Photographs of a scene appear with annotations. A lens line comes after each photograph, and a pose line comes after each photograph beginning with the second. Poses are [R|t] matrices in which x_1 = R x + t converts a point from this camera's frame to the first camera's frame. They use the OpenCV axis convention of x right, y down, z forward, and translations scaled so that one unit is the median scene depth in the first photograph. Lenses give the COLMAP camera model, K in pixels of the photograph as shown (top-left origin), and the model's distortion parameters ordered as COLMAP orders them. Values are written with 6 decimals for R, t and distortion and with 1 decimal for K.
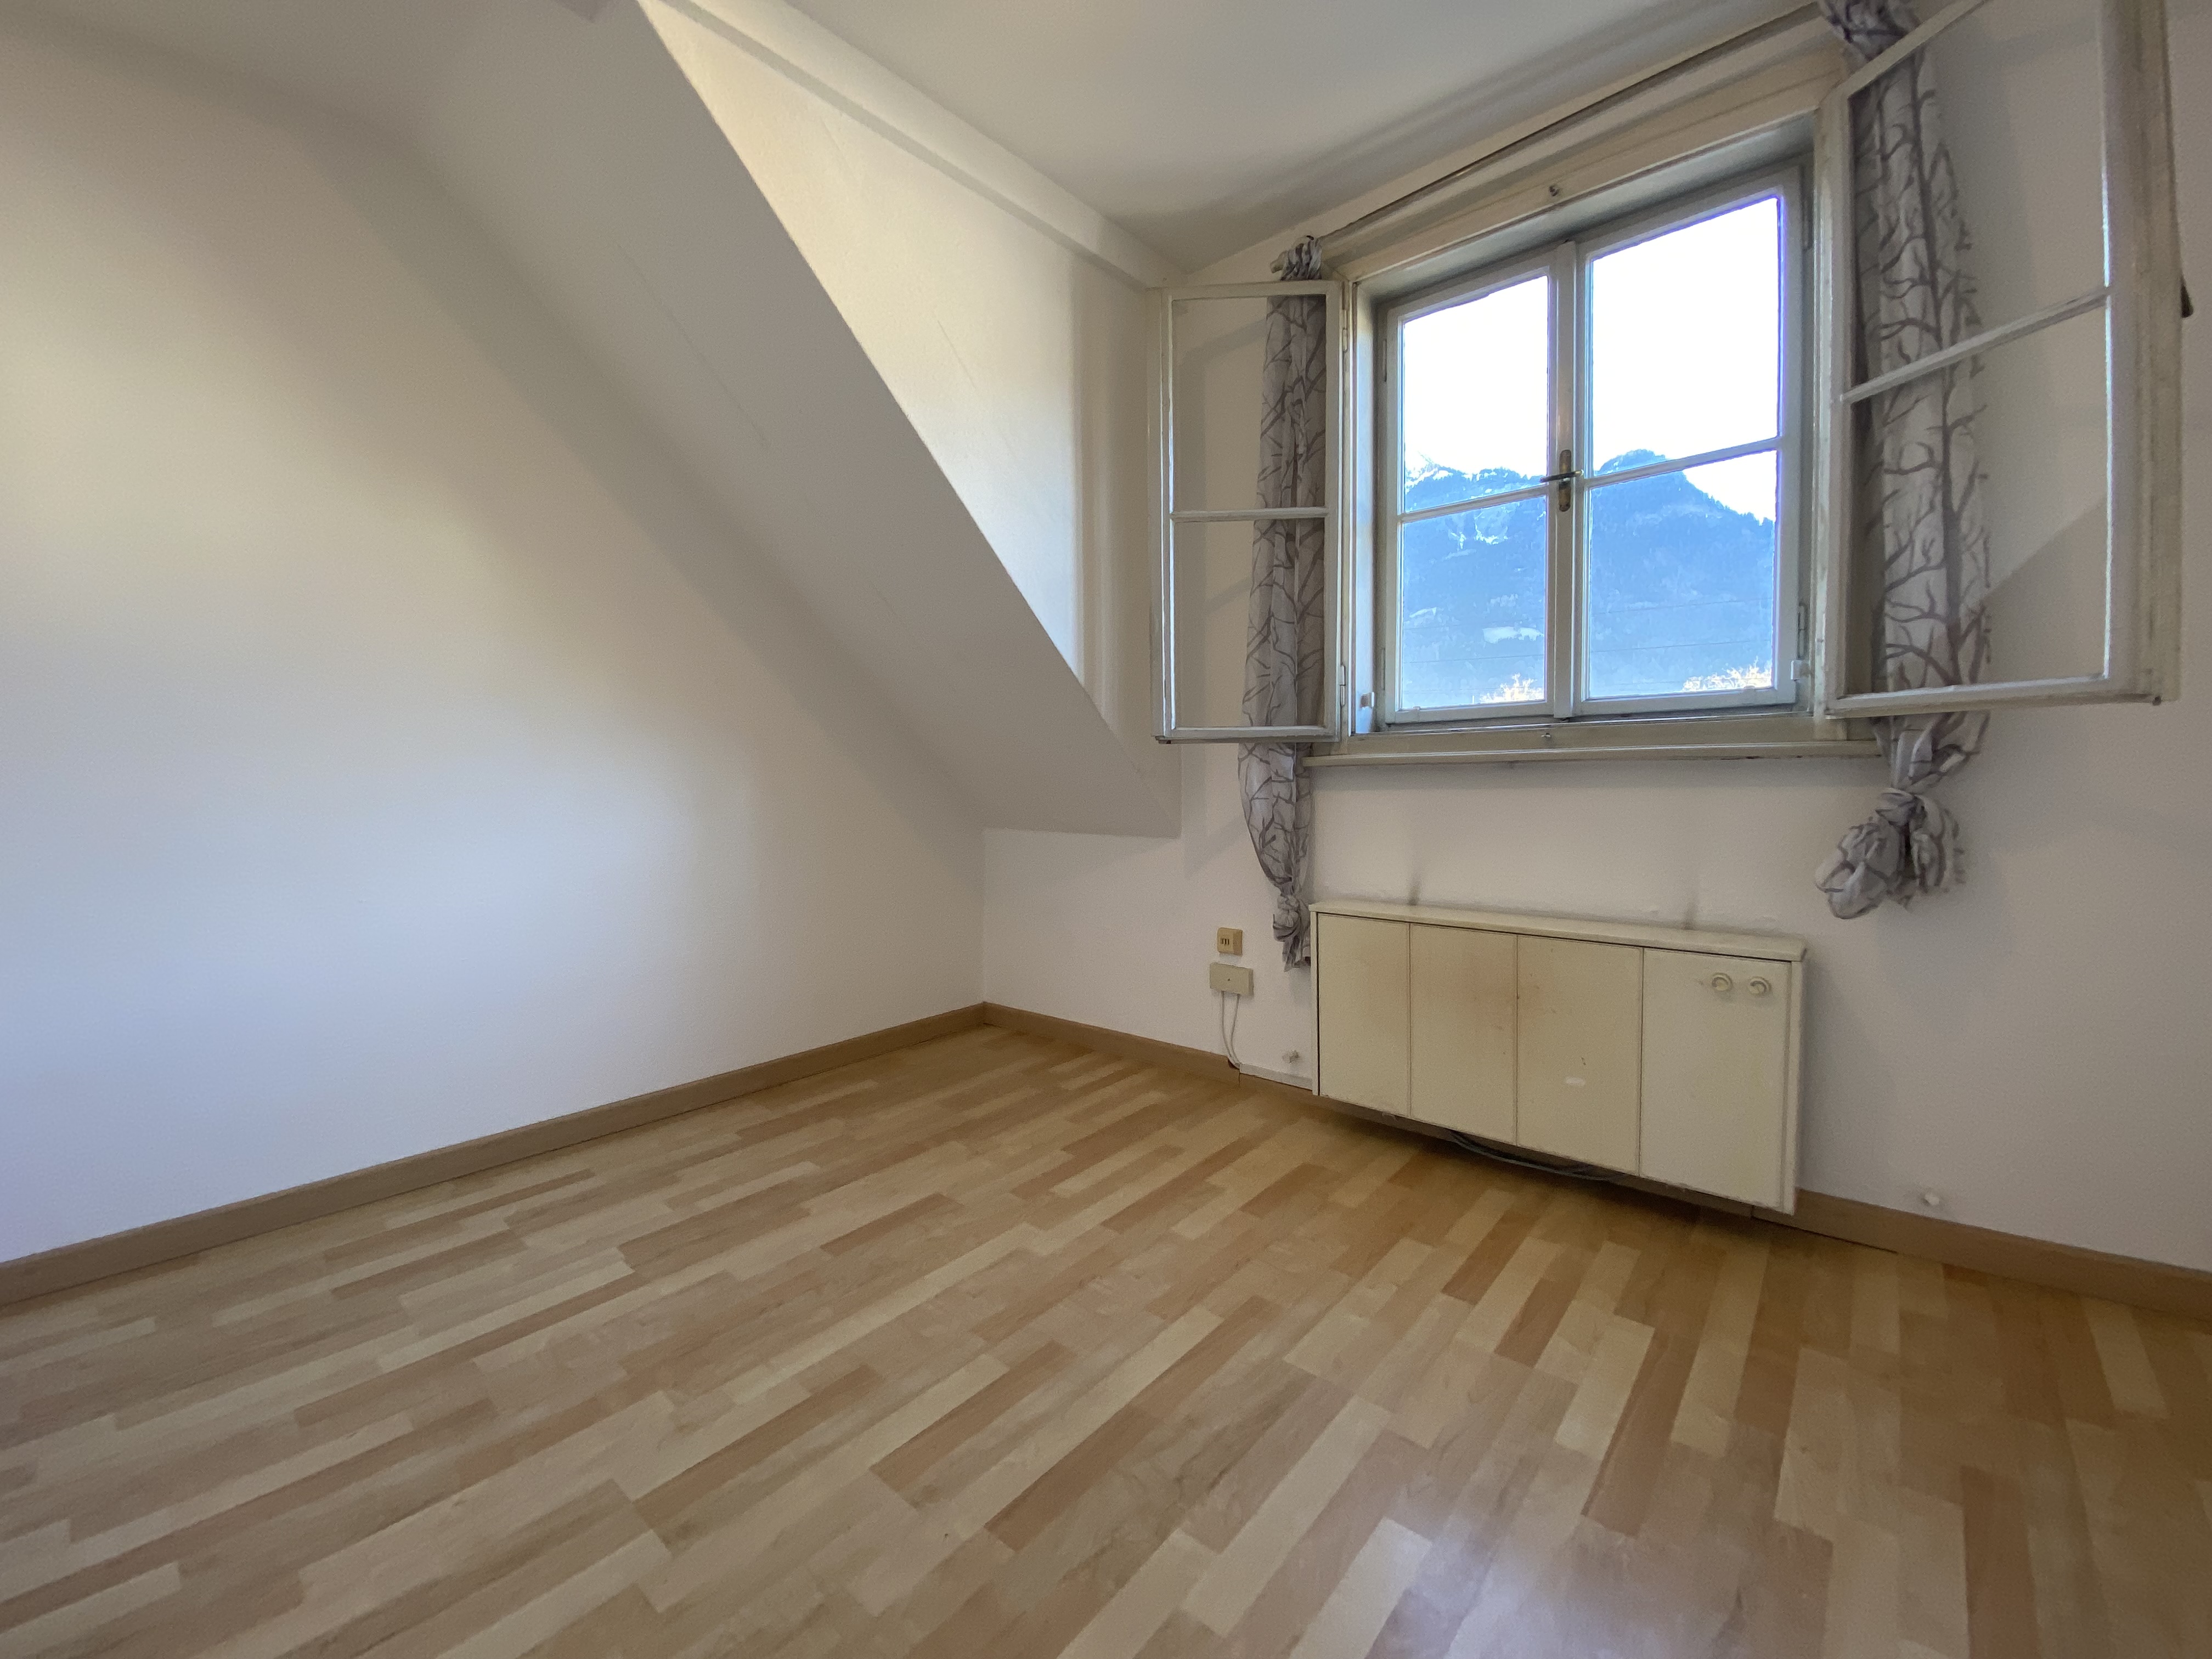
lens RADIAL K [[889.6, 0, 1100.7], [0, 889.6, 838.0], [0, 0, 1]] dist [0.038591, -0.031253]
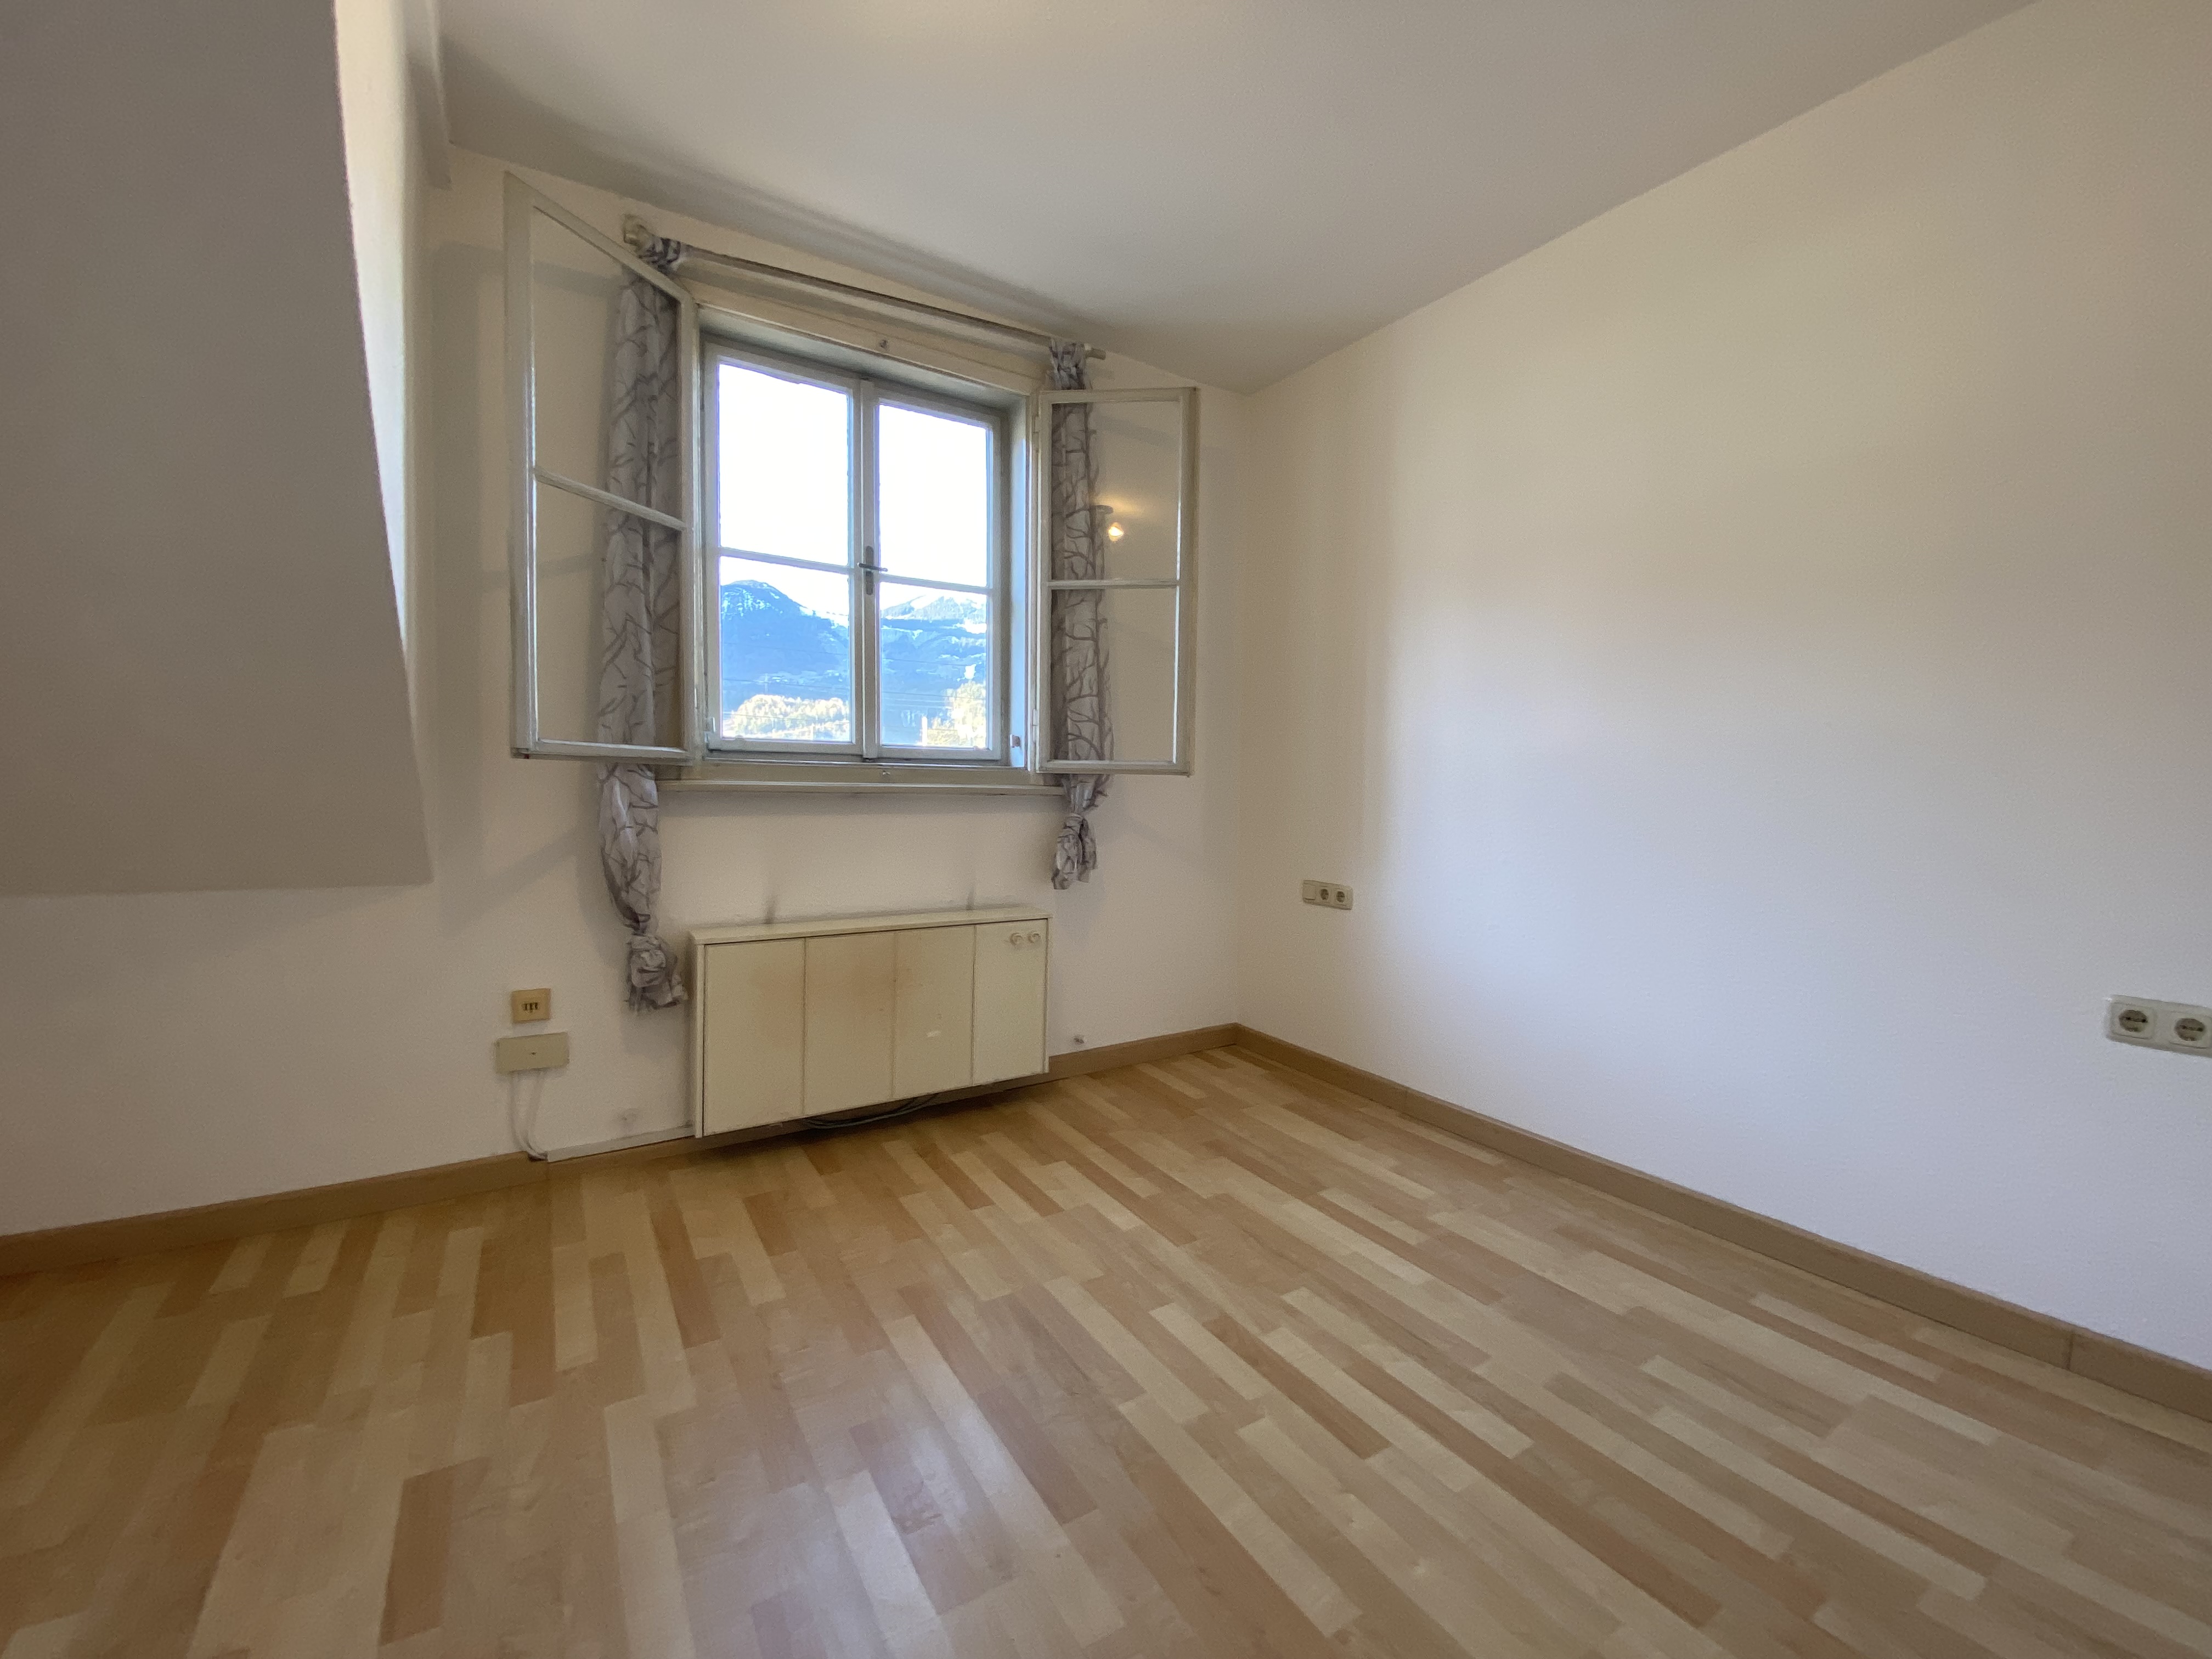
lens RADIAL K [[889.6, 0, 1100.7], [0, 889.6, 838.0], [0, 0, 1]] dist [0.038591, -0.031253]
pose [[0.280226, -0.036671, 0.959233, -0.663296], [0.047916, 0.998559, 0.024177, -0.039919], [-0.958738, 0.039188, 0.281579, 0.377208]]
